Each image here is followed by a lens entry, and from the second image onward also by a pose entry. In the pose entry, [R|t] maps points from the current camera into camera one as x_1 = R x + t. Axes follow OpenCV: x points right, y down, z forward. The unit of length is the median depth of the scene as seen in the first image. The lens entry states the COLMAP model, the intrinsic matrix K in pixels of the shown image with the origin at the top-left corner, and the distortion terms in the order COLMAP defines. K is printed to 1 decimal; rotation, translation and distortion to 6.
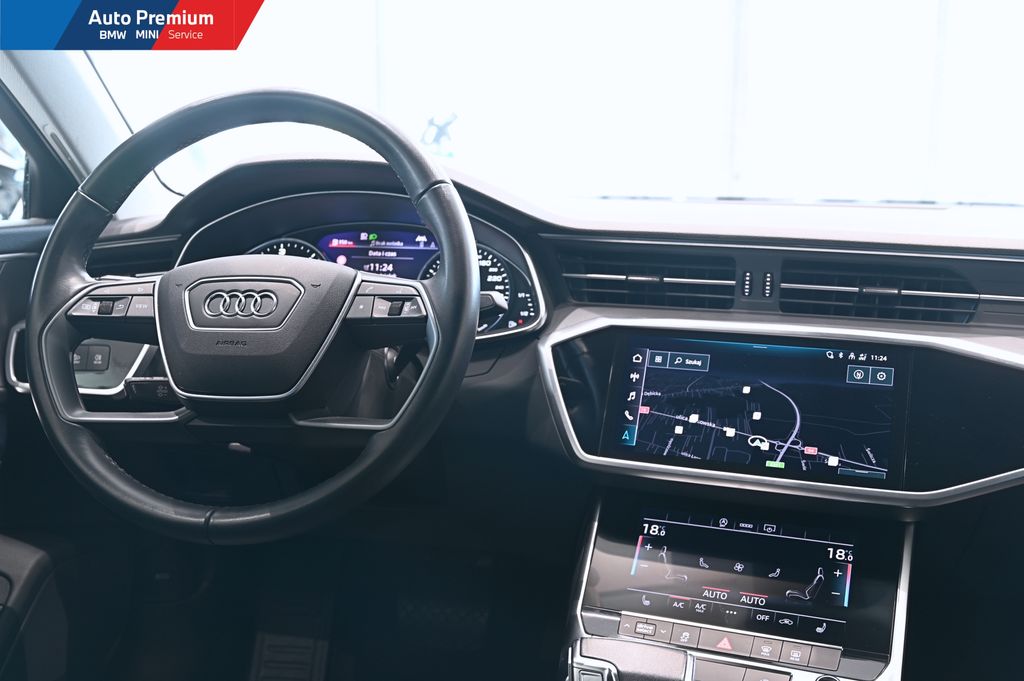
lens RADIAL K [[1061.1, 0, 512.0], [0, 1061.1, 340.5], [0, 0, 1]] dist [-0.003594, -0.005386]
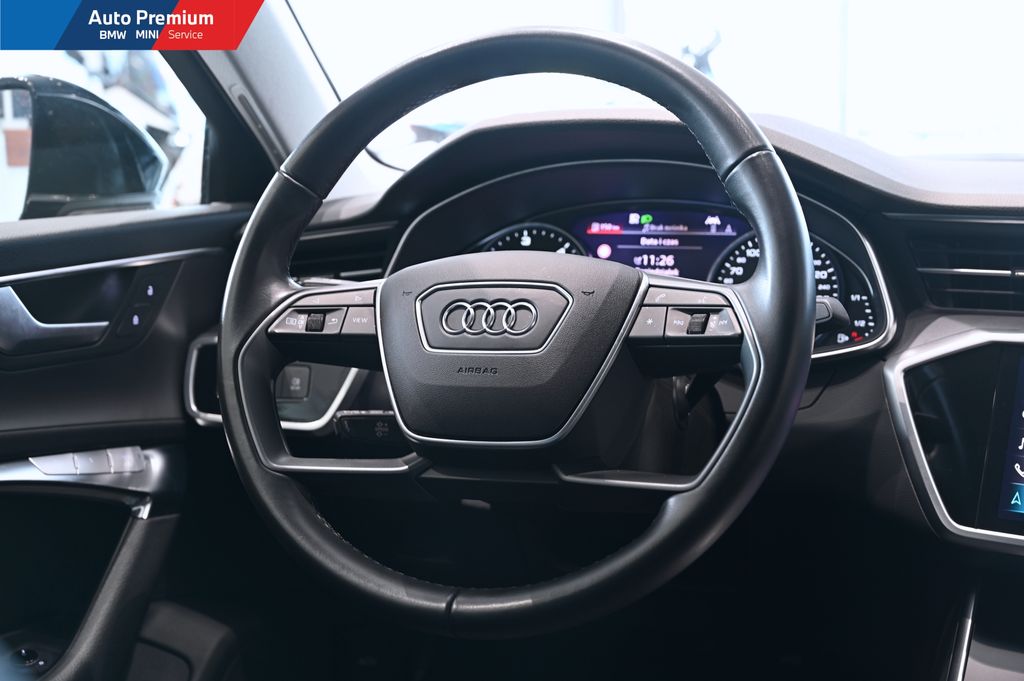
lens RADIAL K [[1411.0, 0, 512.0], [0, 1411.0, 340.5], [0, 0, 1]] dist [-0.005078, 0.020275]
pose [[0.981181, -0.000646, -0.193088, -0.039844], [0.000710, 1.000000, 0.000262, -0.016104], [0.193087, -0.000394, 0.981182, 0.018512]]
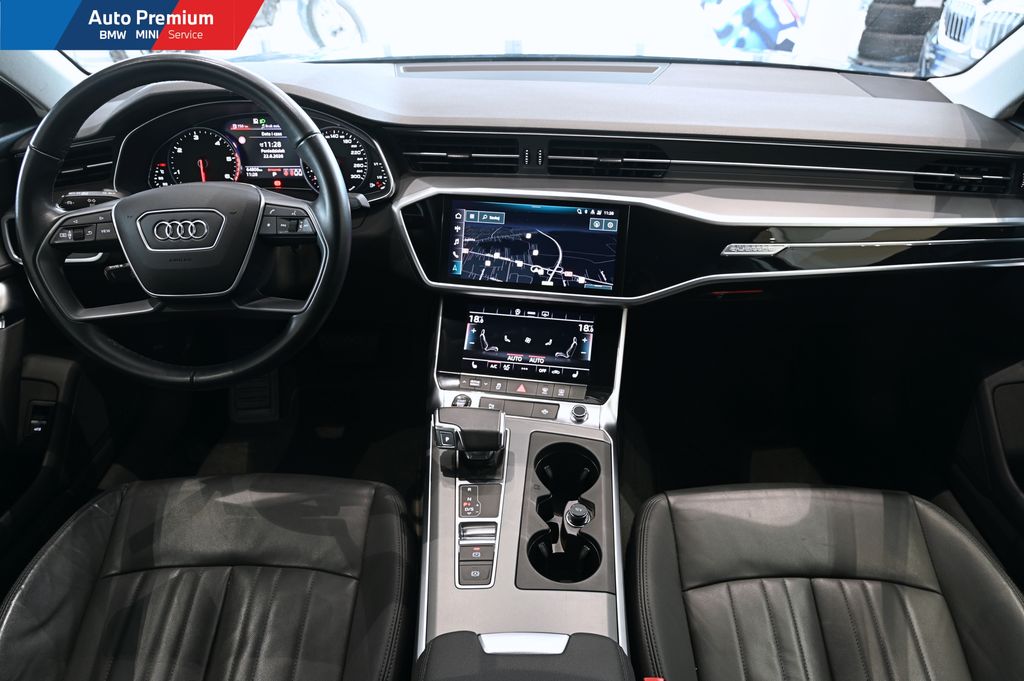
lens RADIAL K [[688.3, 0, 512.0], [0, 688.3, 340.5], [0, 0, 1]] dist [-0.014135, 0.001536]
pose [[0.979812, -0.115720, 0.163028, 0.011527], [0.044216, 0.920690, 0.387782, -0.202602], [-0.194972, -0.372745, 0.907219, 0.017535]]
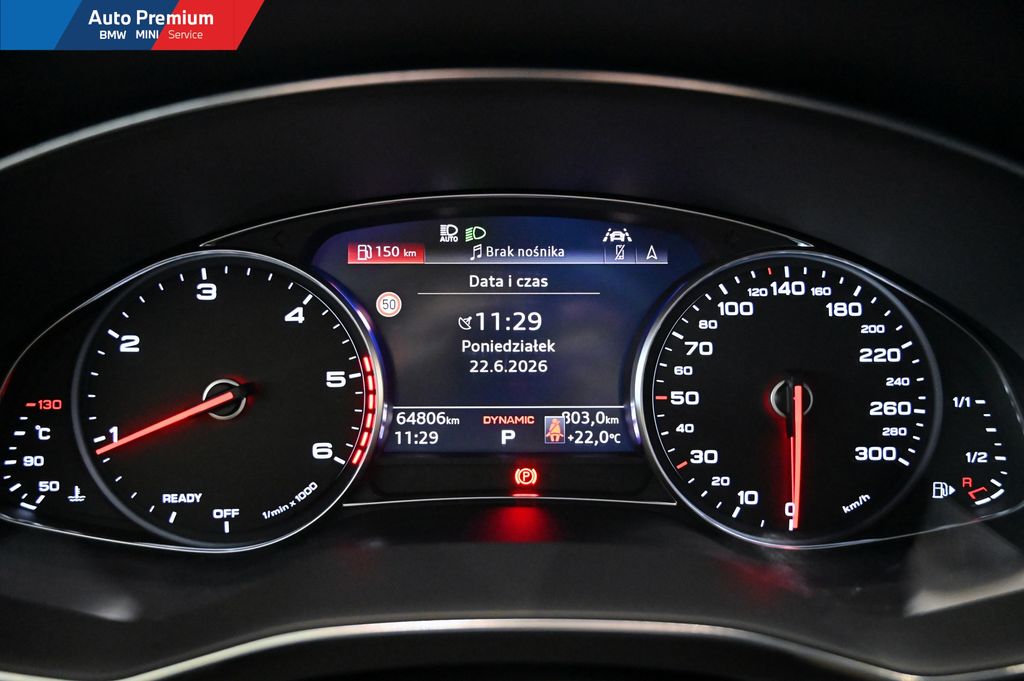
lens RADIAL K [[688.3, 0, 512.0], [0, 688.3, 340.5], [0, 0, 1]] dist [-0.014135, 0.001536]
pose [[0.977439, -0.069772, 0.199360, -0.202438], [0.041743, 0.989060, 0.141486, -0.114365], [-0.207051, -0.129972, 0.969658, 0.932237]]
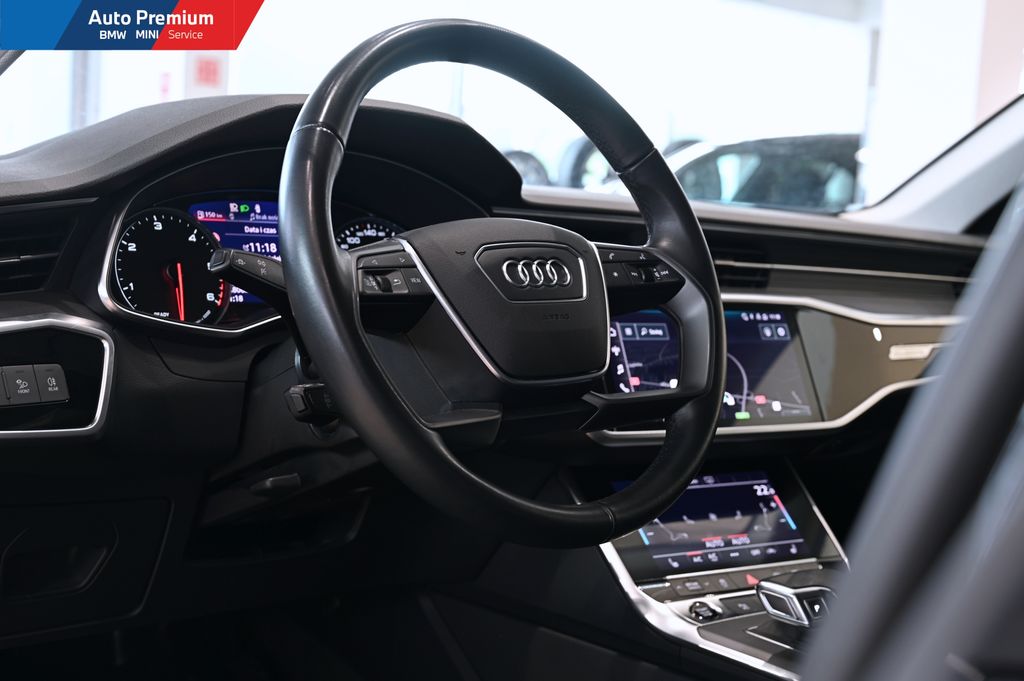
lens RADIAL K [[1417.8, 0, 512.0], [0, 1417.8, 340.5], [0, 0, 1]] dist [-0.017454, 0.004604]
pose [[0.587867, -0.050653, 0.807370, -1.032360], [0.081985, 0.996630, 0.002832, 0.013295], [-0.804792, 0.064528, 0.590039, 0.292699]]
